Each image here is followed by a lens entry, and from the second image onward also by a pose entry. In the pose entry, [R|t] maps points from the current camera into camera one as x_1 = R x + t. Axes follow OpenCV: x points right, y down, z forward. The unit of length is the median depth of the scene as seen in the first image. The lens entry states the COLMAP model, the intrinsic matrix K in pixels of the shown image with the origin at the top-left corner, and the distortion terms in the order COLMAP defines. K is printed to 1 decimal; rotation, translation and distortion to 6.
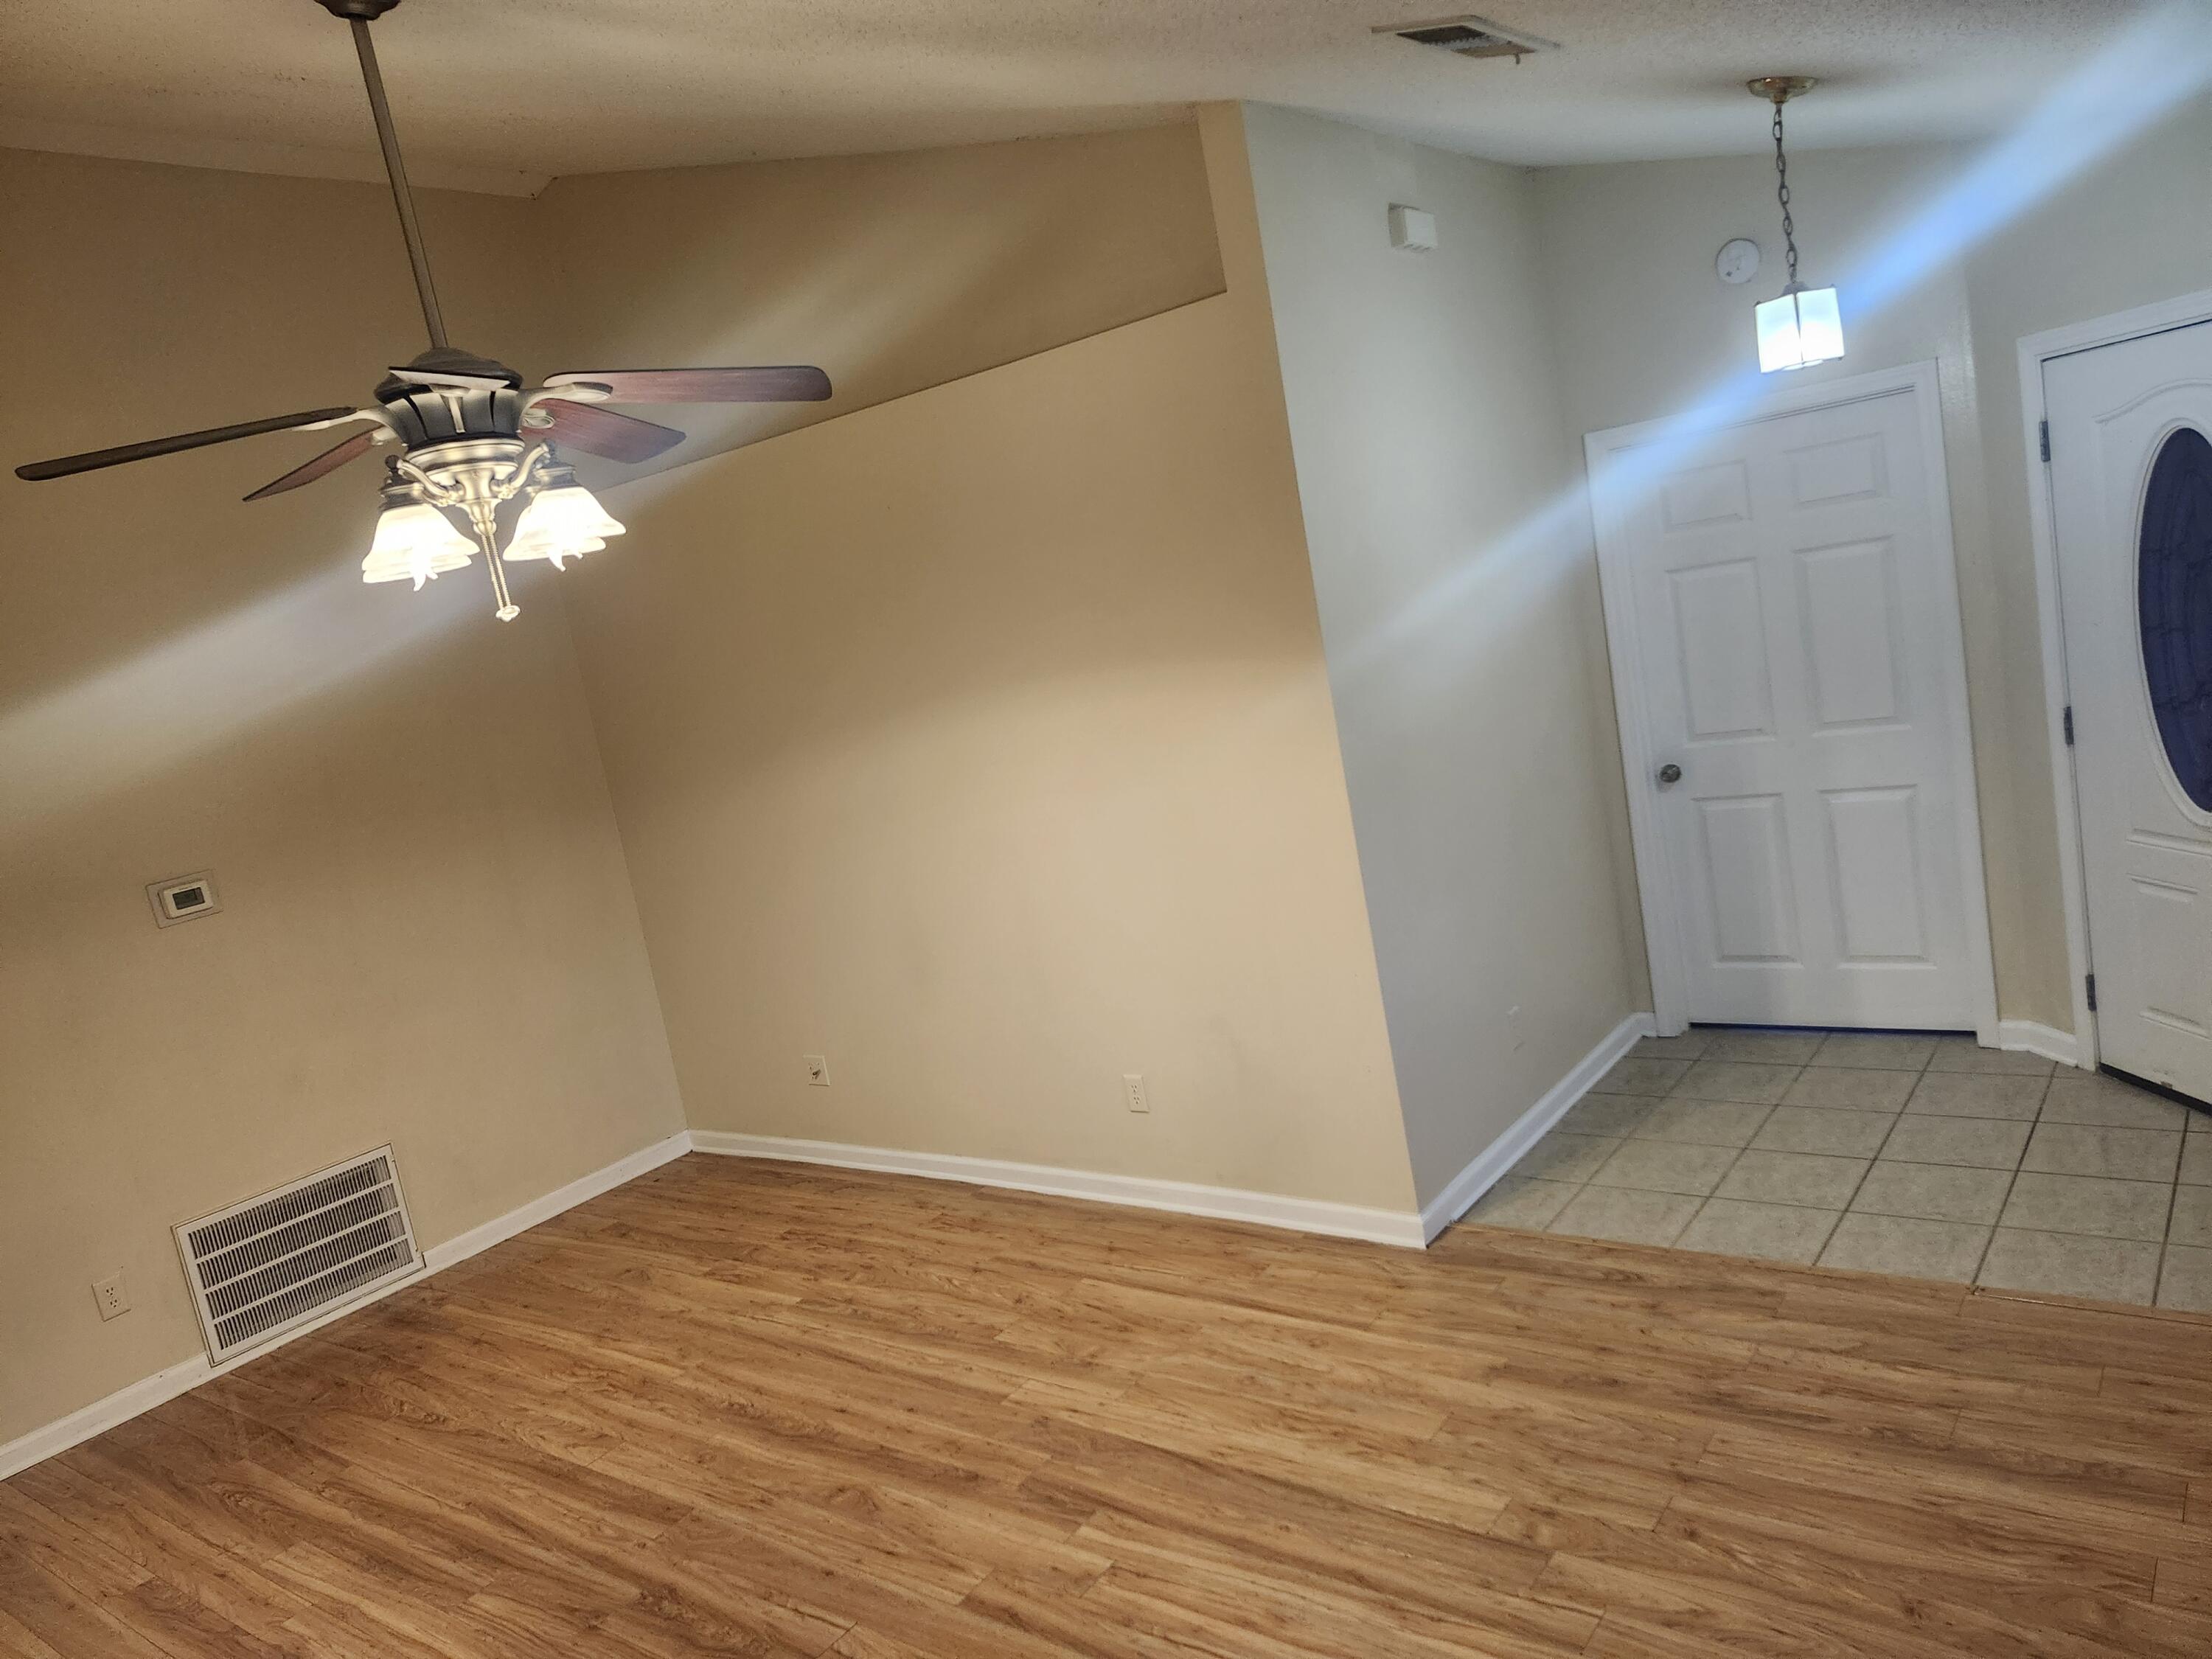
lens RADIAL K [[1565.7, 0, 1137.3], [0, 1565.7, 818.3], [0, 0, 1]] dist [0.067674, -0.050346]
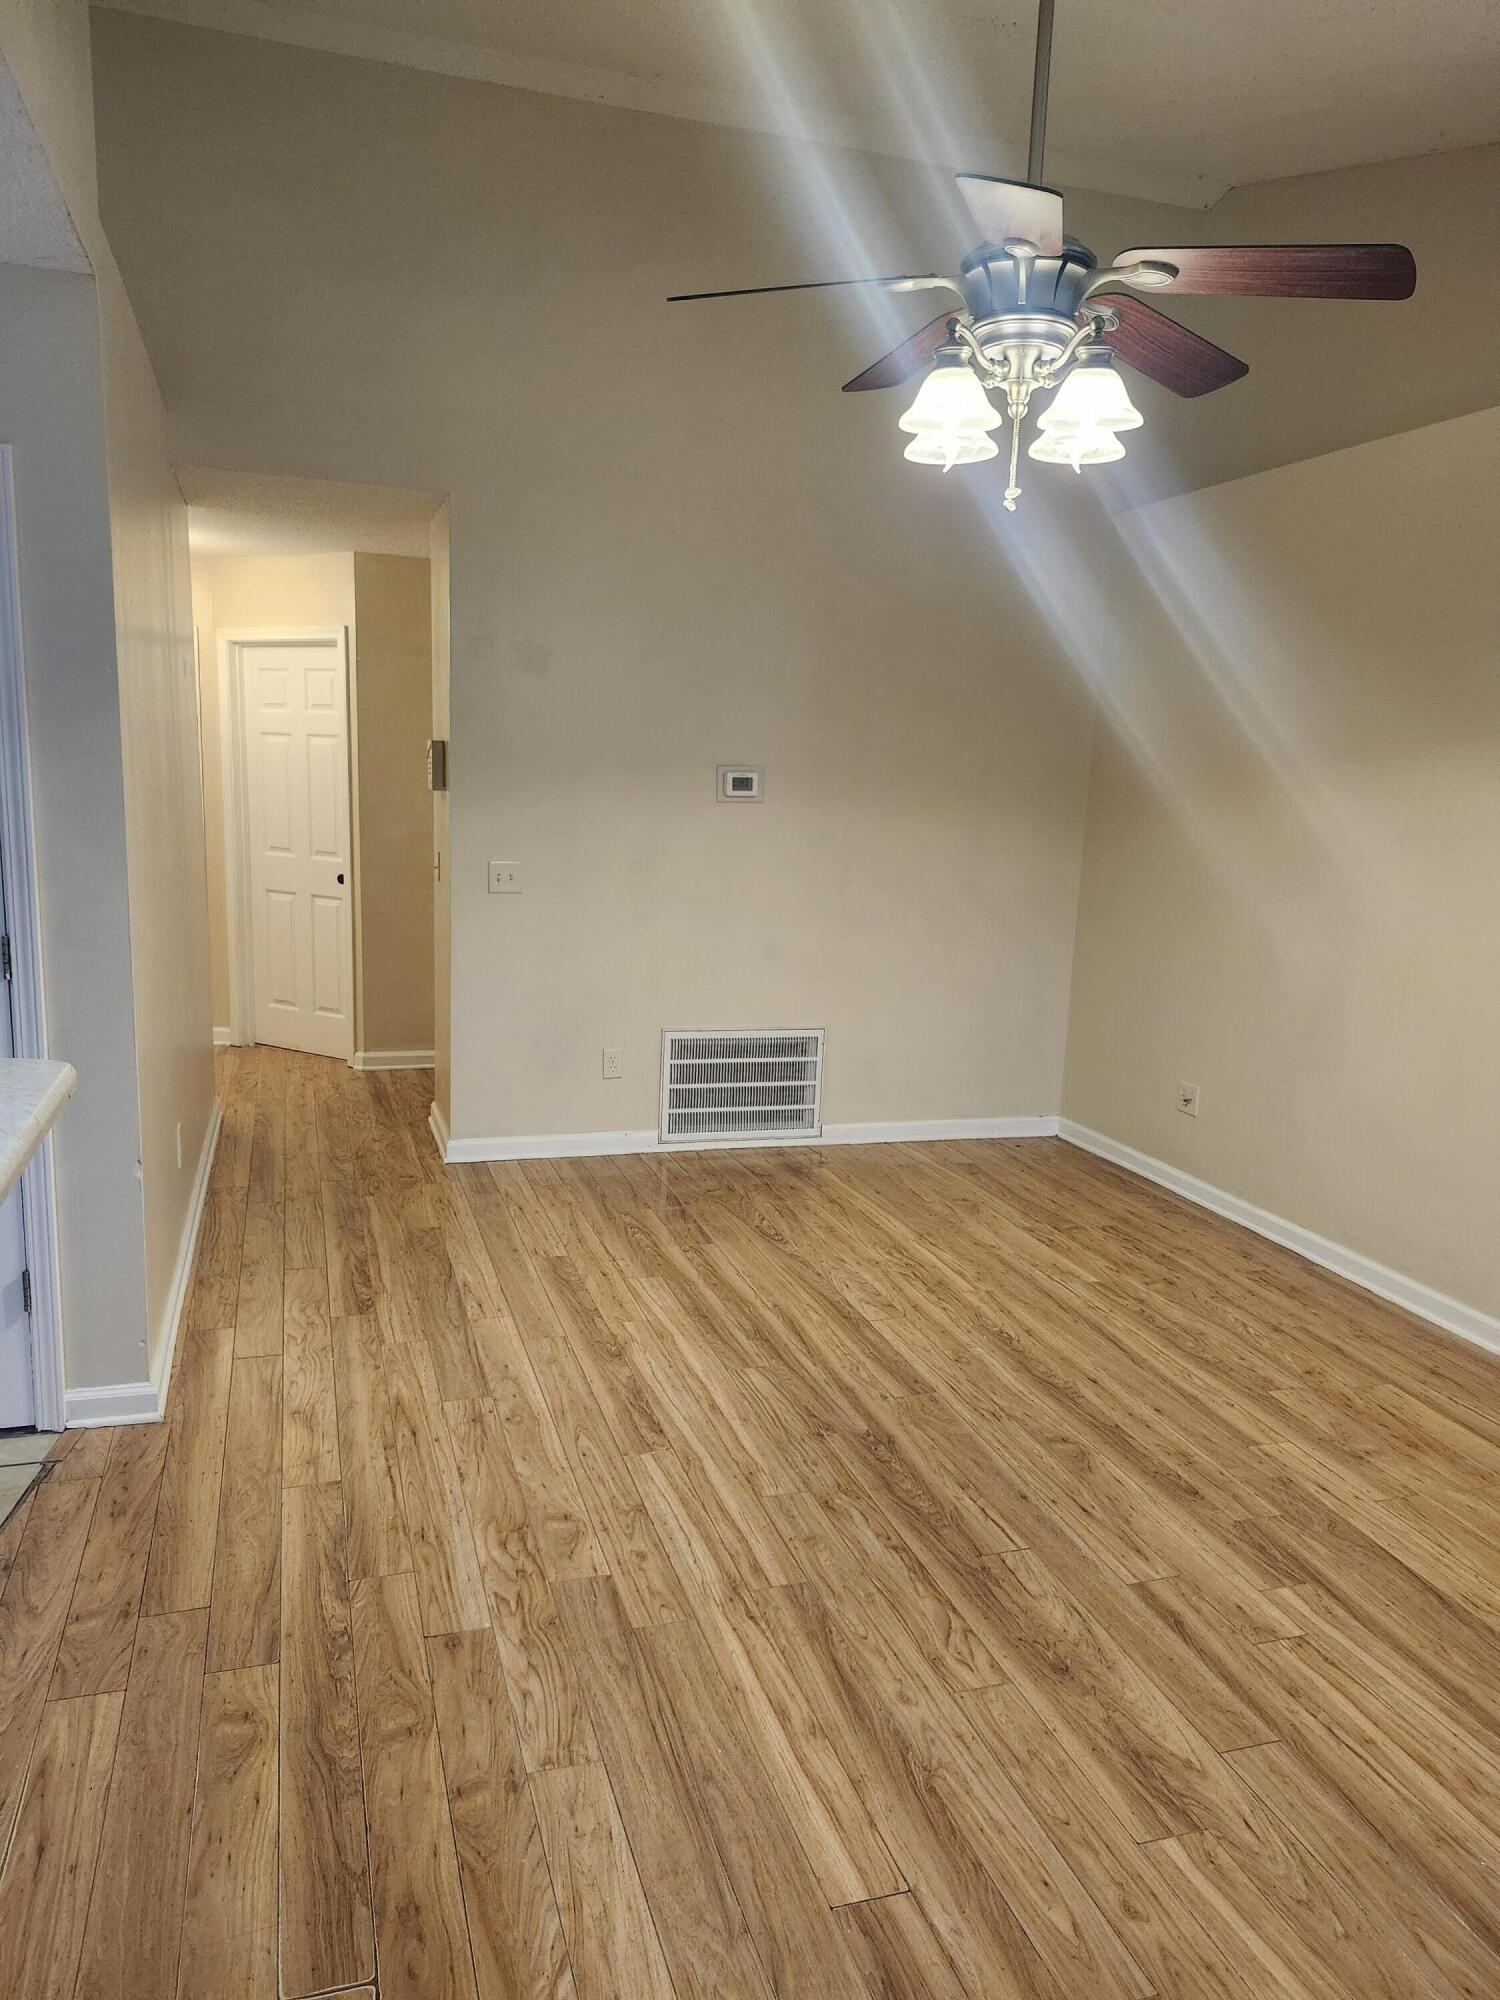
lens RADIAL K [[1415.6, 0, 736.2], [0, 1415.6, 1019.4], [0, 0, 1]] dist [0.067674, -0.050346]
pose [[0.796780, 0.308465, -0.519606, 0.037997], [-0.271287, 0.950967, 0.148543, 0.079091], [0.539949, 0.022606, 0.841394, 0.093186]]
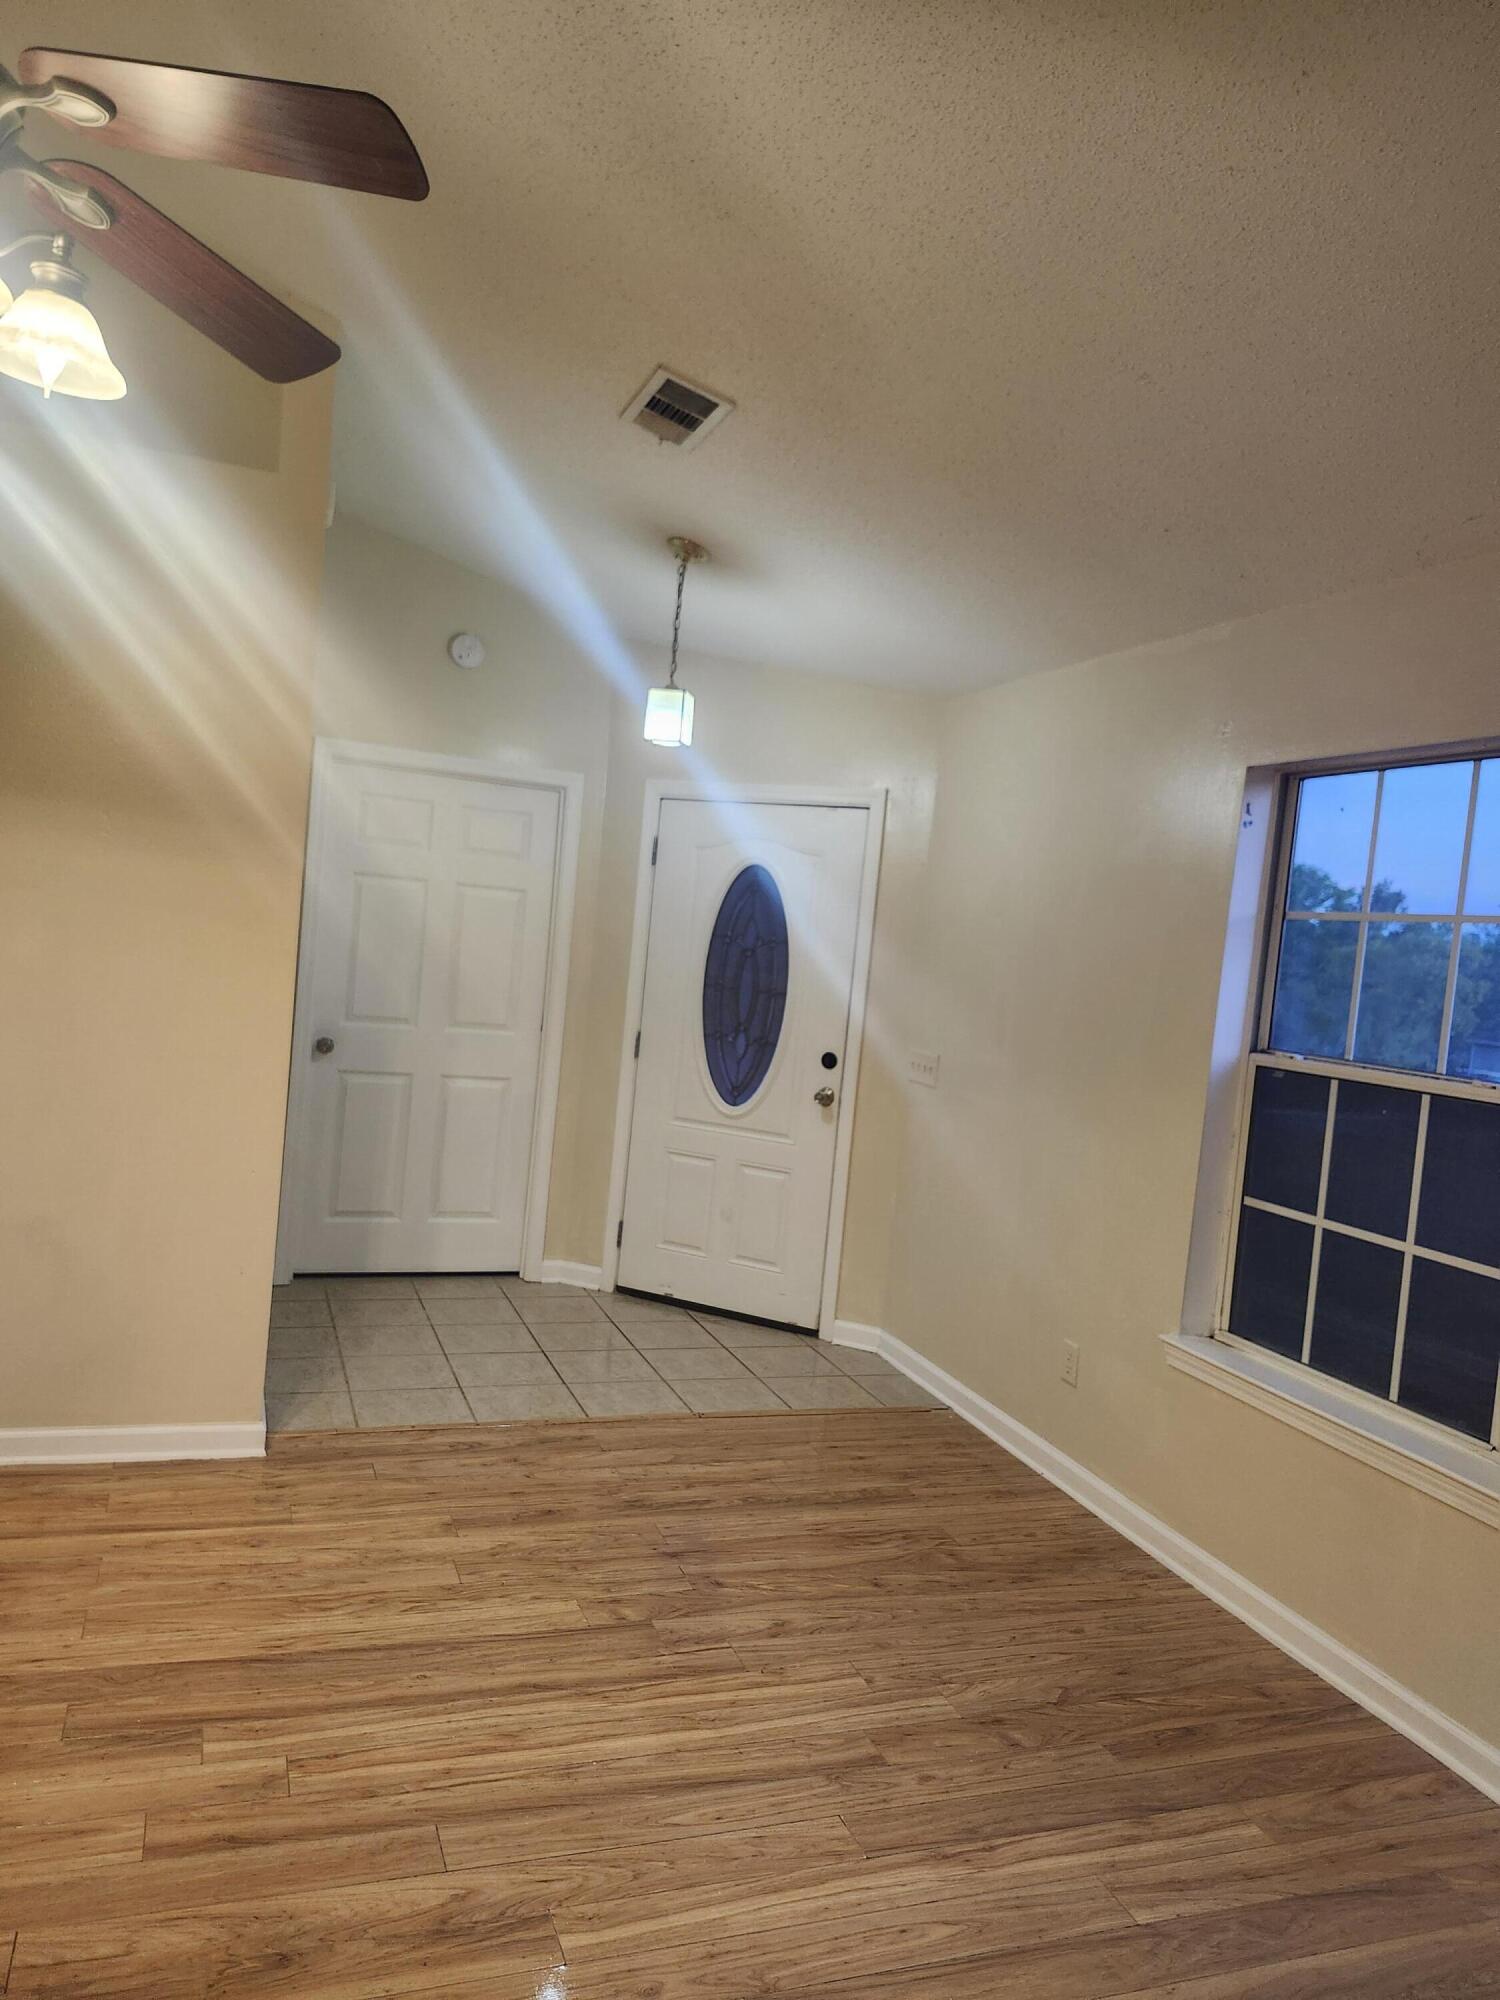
lens RADIAL K [[1415.6, 0, 754.5], [0, 1415.6, 993.3], [0, 0, 1]] dist [0.067674, -0.050346]
pose [[0.518340, 0.188201, 0.834209, -0.517731], [-0.054058, 0.980743, -0.187671, 0.156114], [-0.853464, 0.052181, 0.518532, 0.281465]]
